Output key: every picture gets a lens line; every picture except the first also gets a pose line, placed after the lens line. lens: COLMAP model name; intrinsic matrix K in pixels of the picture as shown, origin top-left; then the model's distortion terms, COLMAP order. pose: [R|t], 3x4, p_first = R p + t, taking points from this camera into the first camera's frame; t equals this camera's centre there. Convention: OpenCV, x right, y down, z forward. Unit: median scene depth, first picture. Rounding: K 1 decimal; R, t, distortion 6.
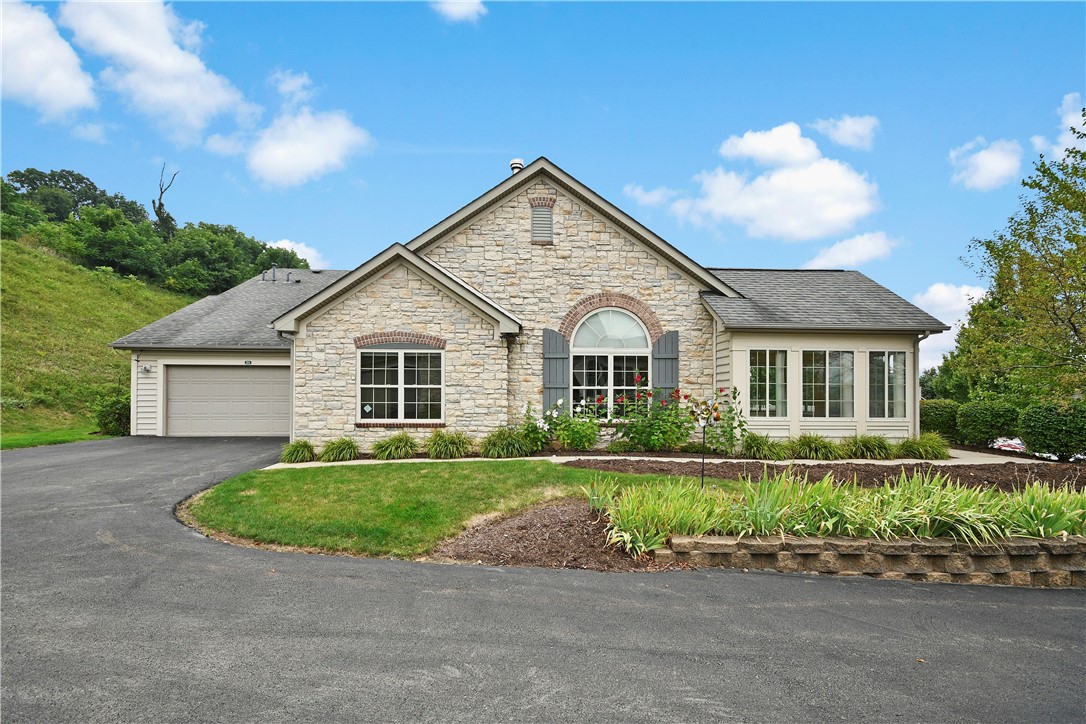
lens RADIAL K [[500.5, 0, 544.5], [0, 500.5, 364.6], [0, 0, 1]] dist [0.003746, 0.000866]
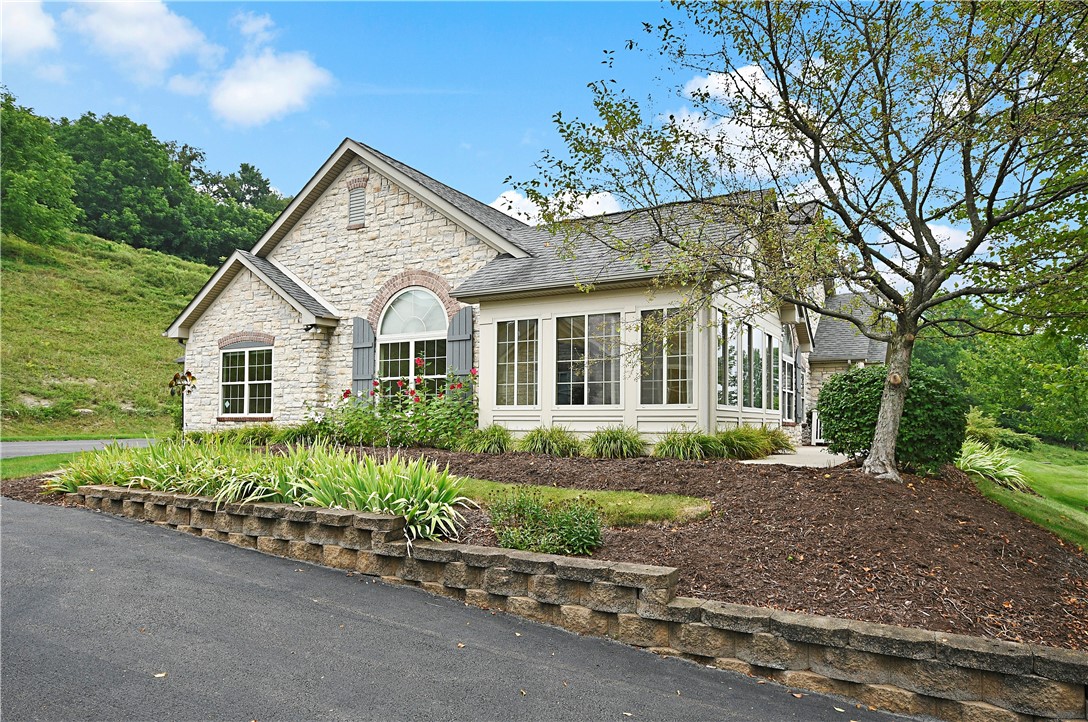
lens RADIAL K [[706.2, 0, 543.3], [0, 706.2, 360.3], [0, 0, 1]] dist [0.008521, 0.001267]
pose [[0.833934, -0.050975, -0.549505, 1.018811], [0.032339, 0.998528, -0.043551, 0.077907], [0.550916, 0.018548, 0.834354, 0.089967]]
